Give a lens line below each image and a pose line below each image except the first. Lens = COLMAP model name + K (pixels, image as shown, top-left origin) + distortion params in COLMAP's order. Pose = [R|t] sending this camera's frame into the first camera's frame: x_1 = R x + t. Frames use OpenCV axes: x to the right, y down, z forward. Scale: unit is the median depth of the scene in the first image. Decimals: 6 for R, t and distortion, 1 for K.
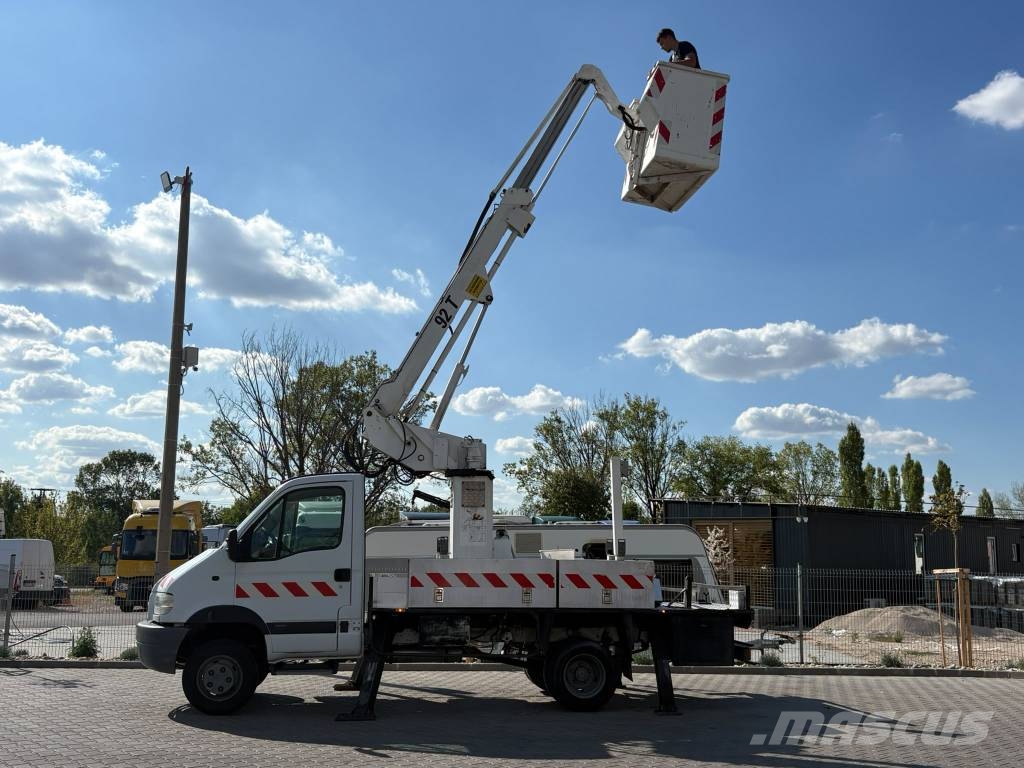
lens RADIAL K [[987.9, 0, 512.0], [0, 987.9, 384.0], [0, 0, 1]] dist [0.161002, -0.491458]
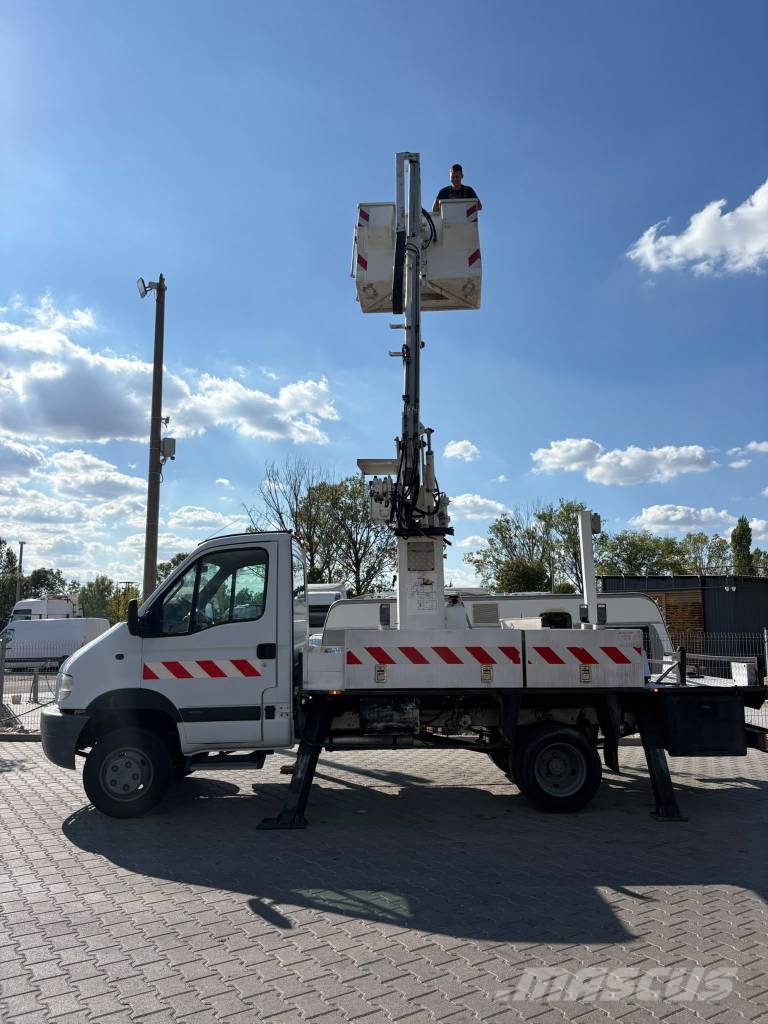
lens RADIAL K [[774.1, 0, 391.8], [0, 774.1, 506.9], [0, 0, 1]] dist [0.054830, -0.072511]
pose [[0.994522, -0.031326, -0.099725, 0.005020], [0.033214, 0.999298, 0.017321, 0.059783], [0.099112, -0.020539, 0.994864, 0.347995]]
